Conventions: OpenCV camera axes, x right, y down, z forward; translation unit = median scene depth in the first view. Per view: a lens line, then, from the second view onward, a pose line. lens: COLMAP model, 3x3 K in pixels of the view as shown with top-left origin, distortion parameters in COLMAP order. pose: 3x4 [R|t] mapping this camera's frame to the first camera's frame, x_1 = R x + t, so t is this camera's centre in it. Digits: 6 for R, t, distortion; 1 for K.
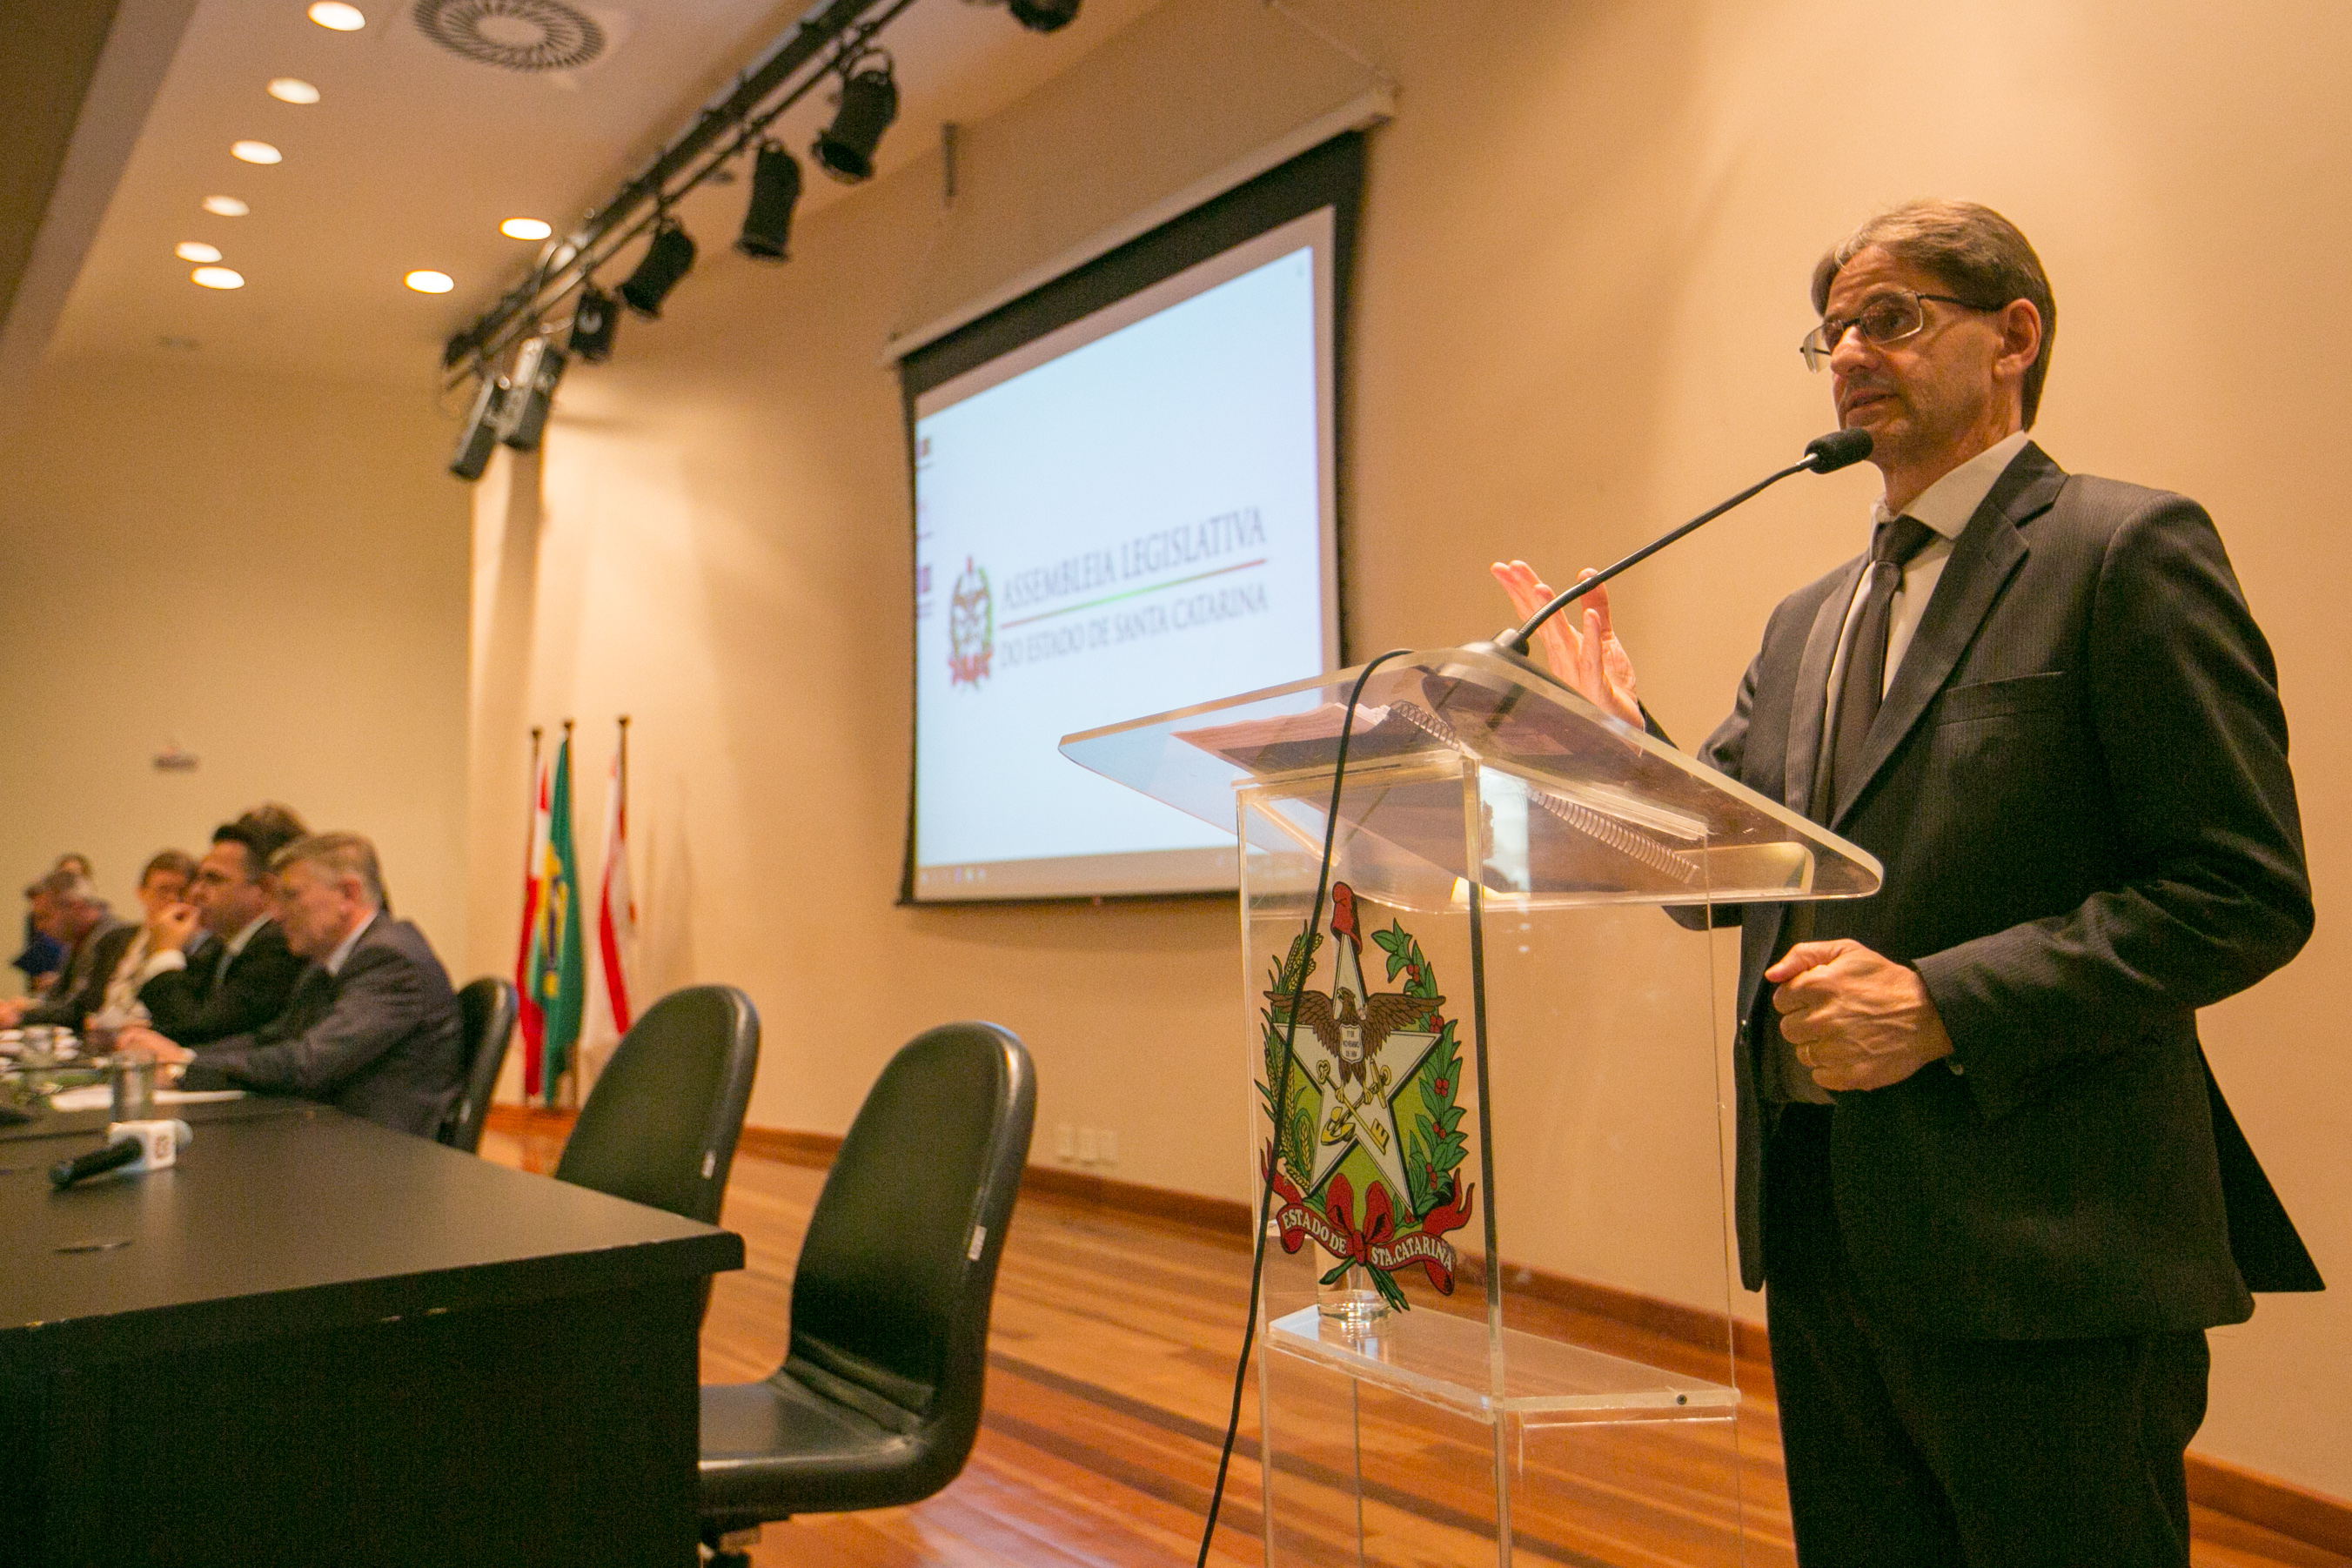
lens RADIAL K [[1966.8, 0, 1119.5], [0, 1966.8, 673.4], [0, 0, 1]] dist [-0.004431, 0.014254]
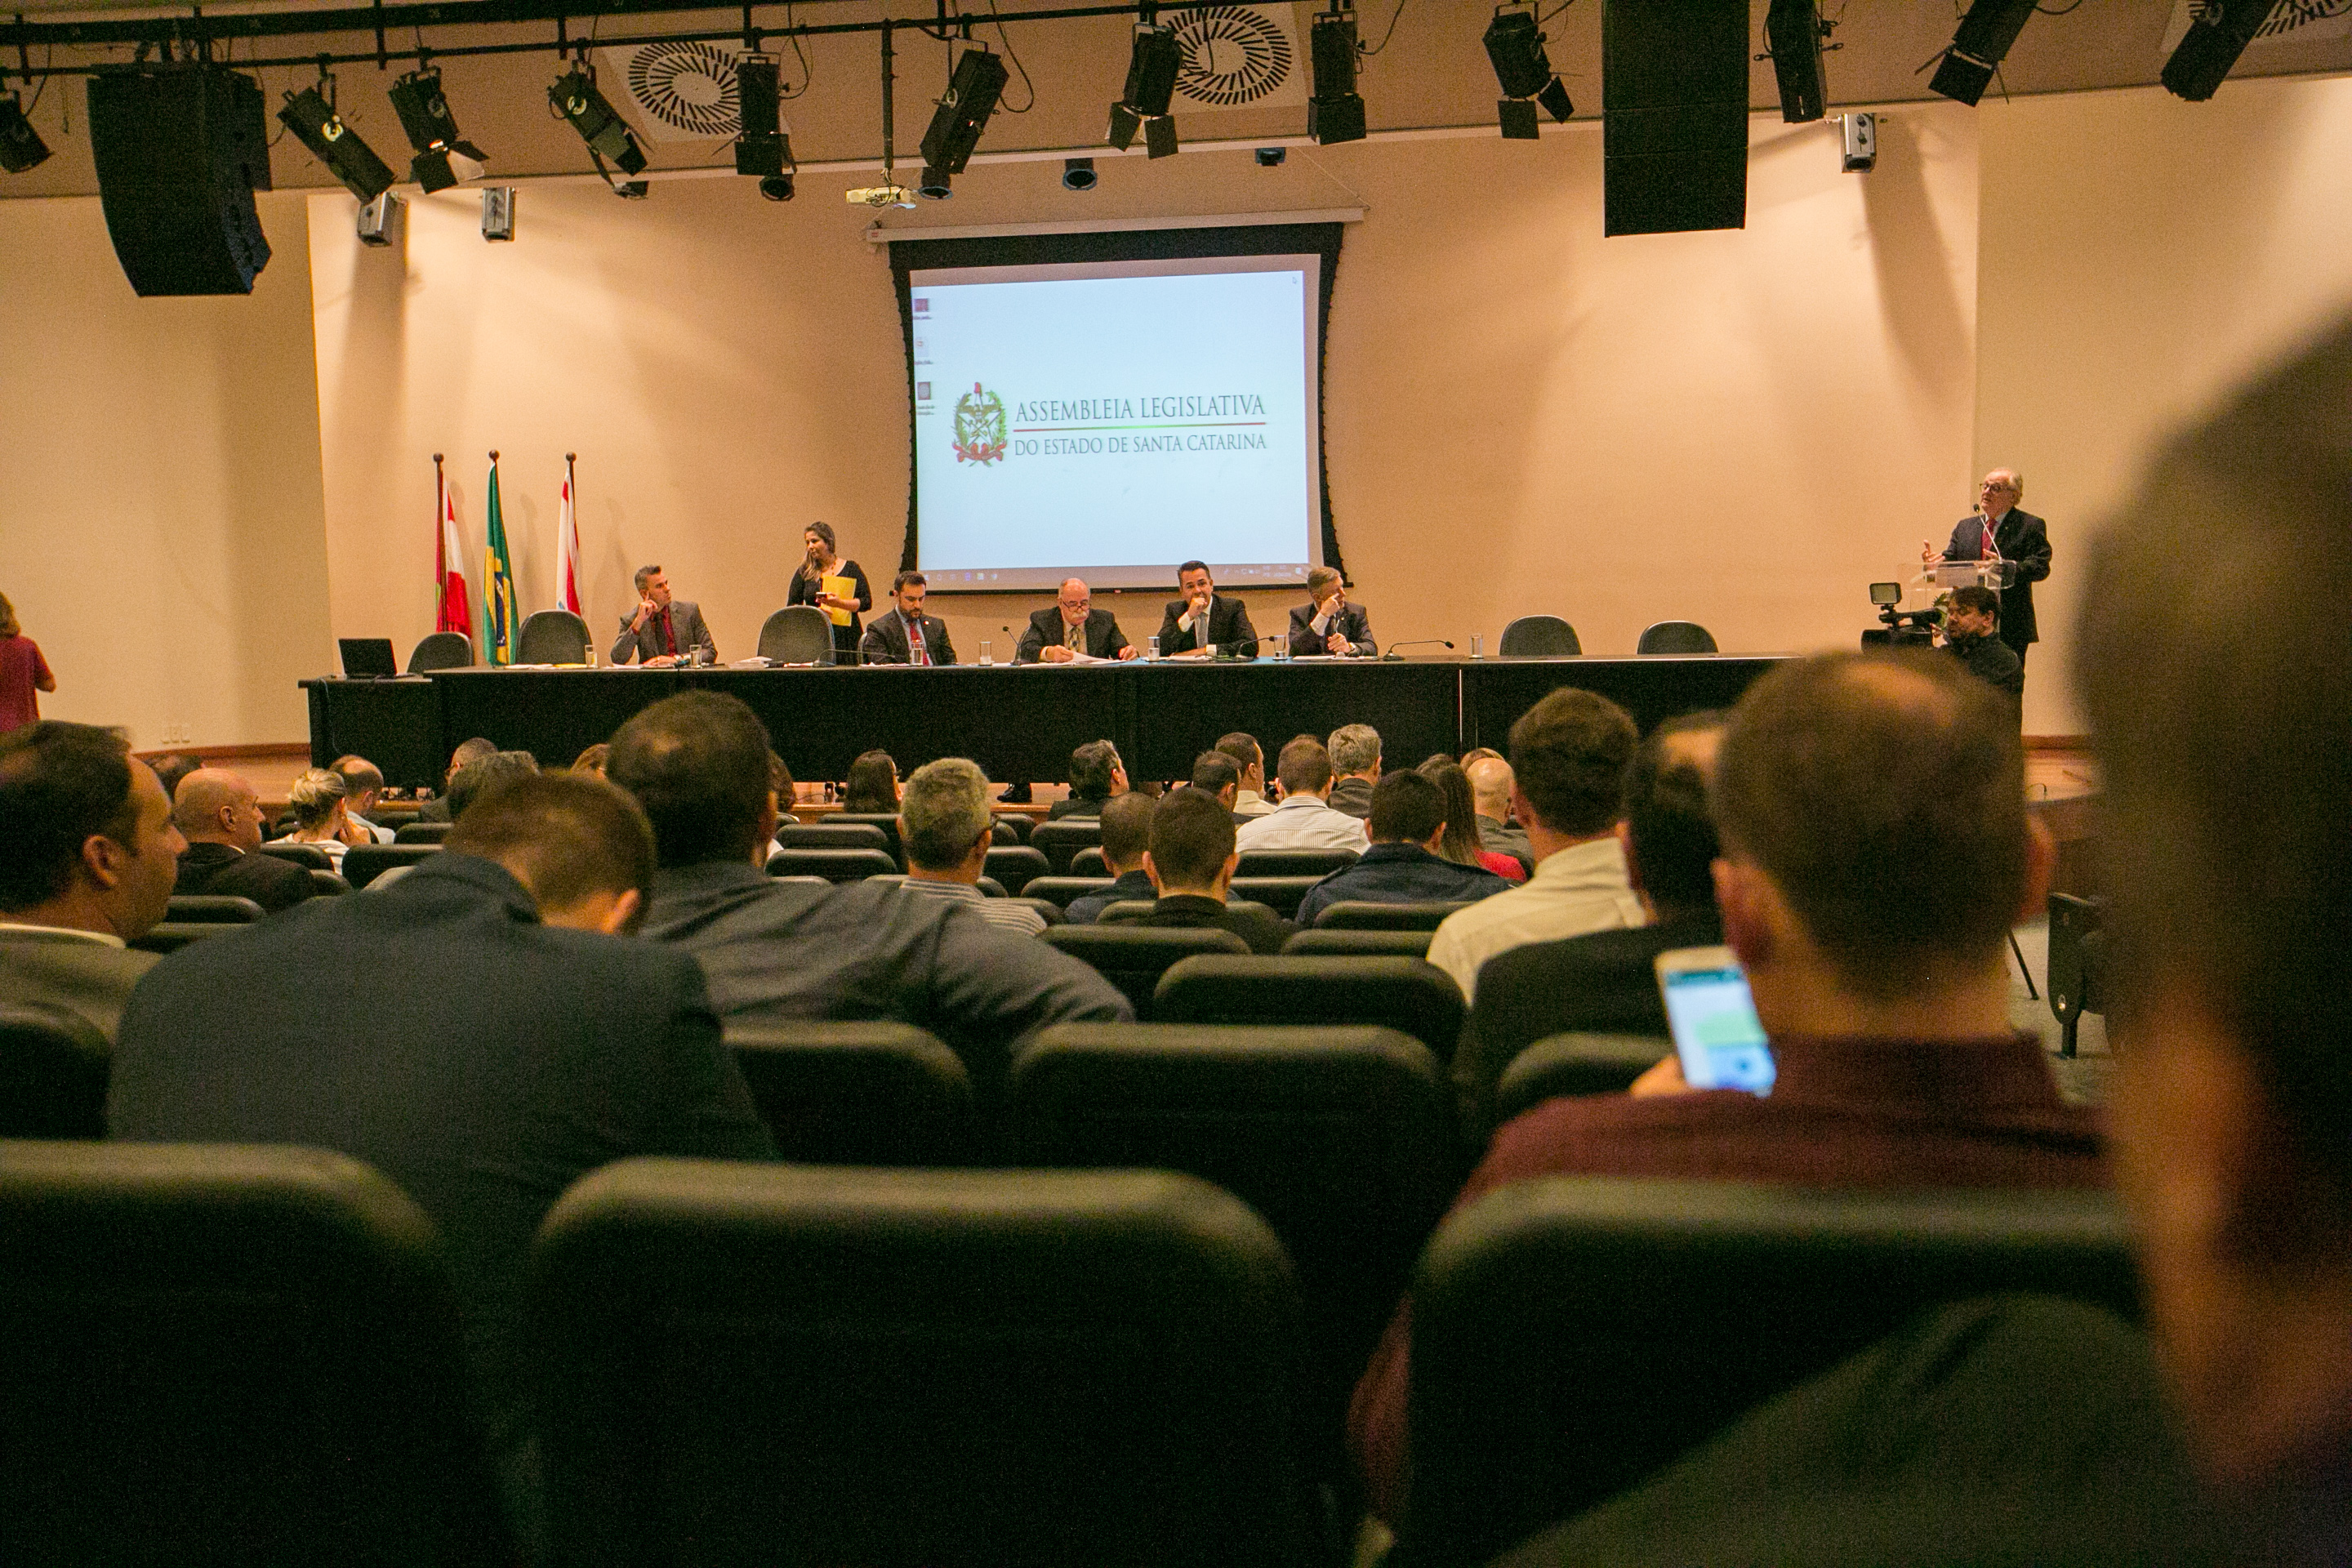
lens RADIAL K [[2258.1, 0, 1172.8], [0, 2258.1, 787.6], [0, 0, 1]] dist [-0.008501, 0.000000]
pose [[0.723631, -0.047974, 0.688518, -1.454892], [-0.081584, 0.984642, 0.154352, -0.035377], [-0.685348, -0.167865, 0.708603, -0.580520]]
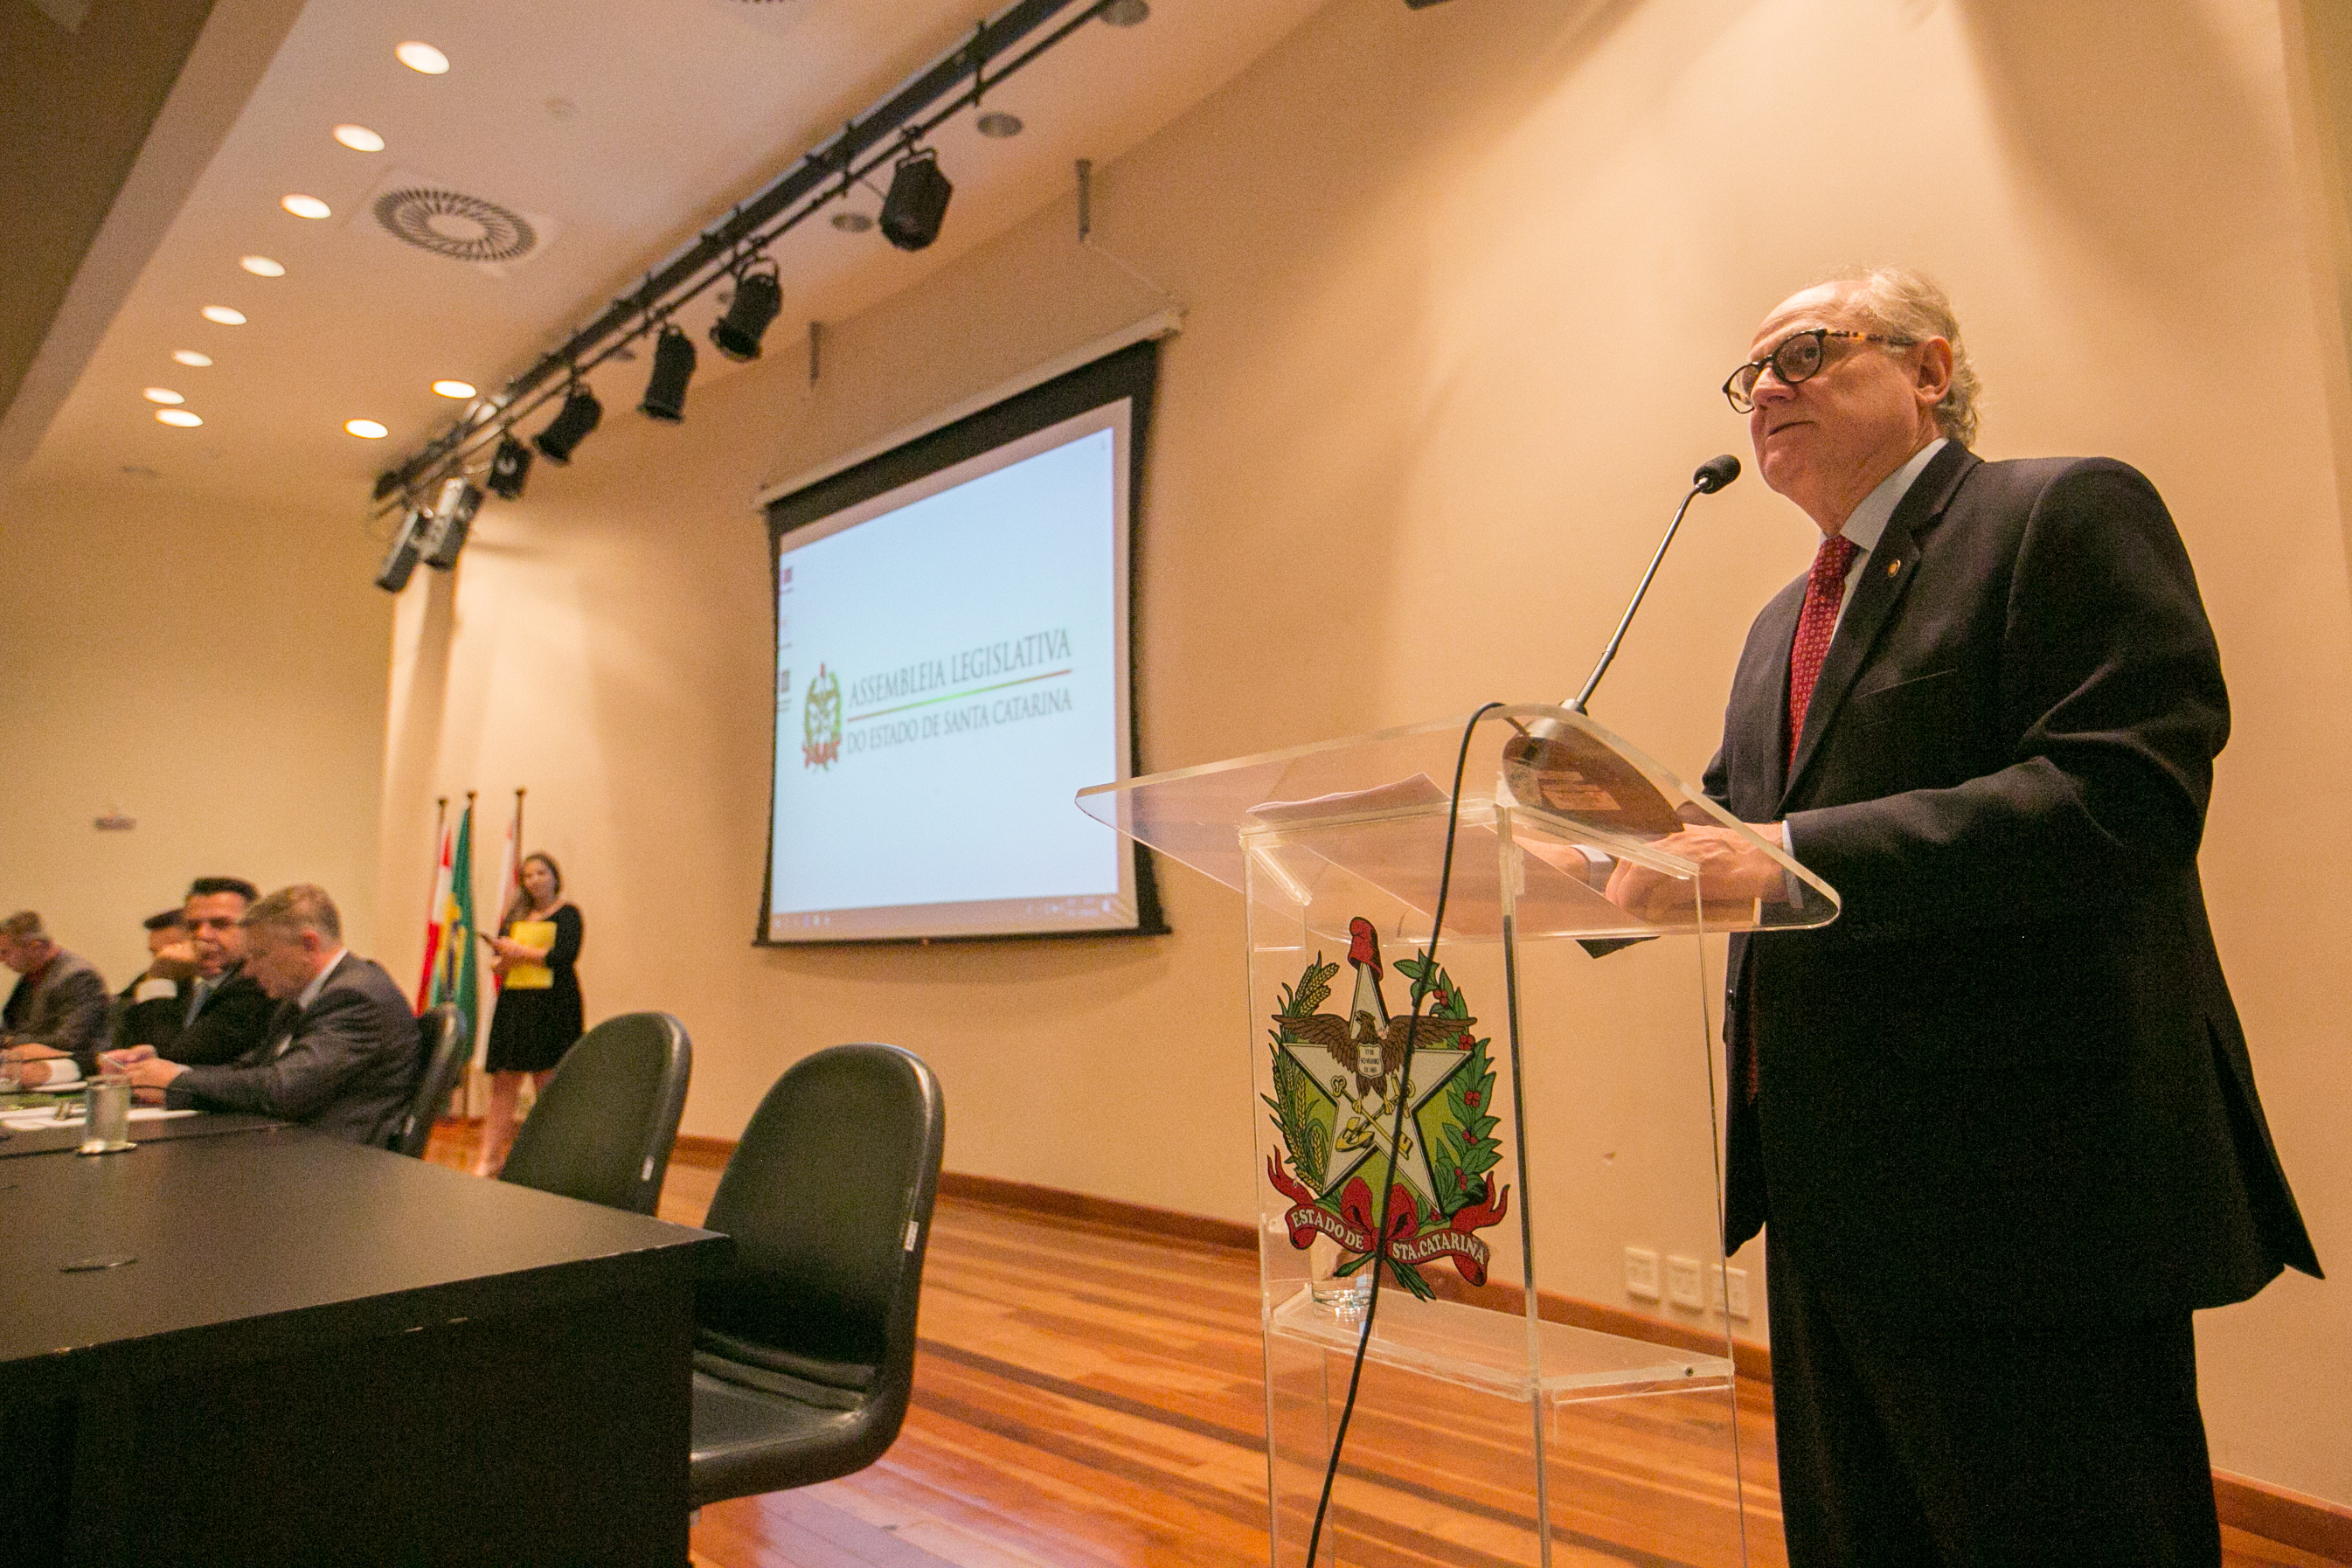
lens RADIAL K [[1507.2, 0, 1147.9], [0, 1507.2, 671.0], [0, 0, 1]] dist [-0.028856, 0.005218]
pose [[0.986590, 0.025516, 0.161211, -0.030229], [-0.015266, 0.997801, -0.064504, 0.004283], [-0.162502, 0.061178, 0.984810, 0.030247]]
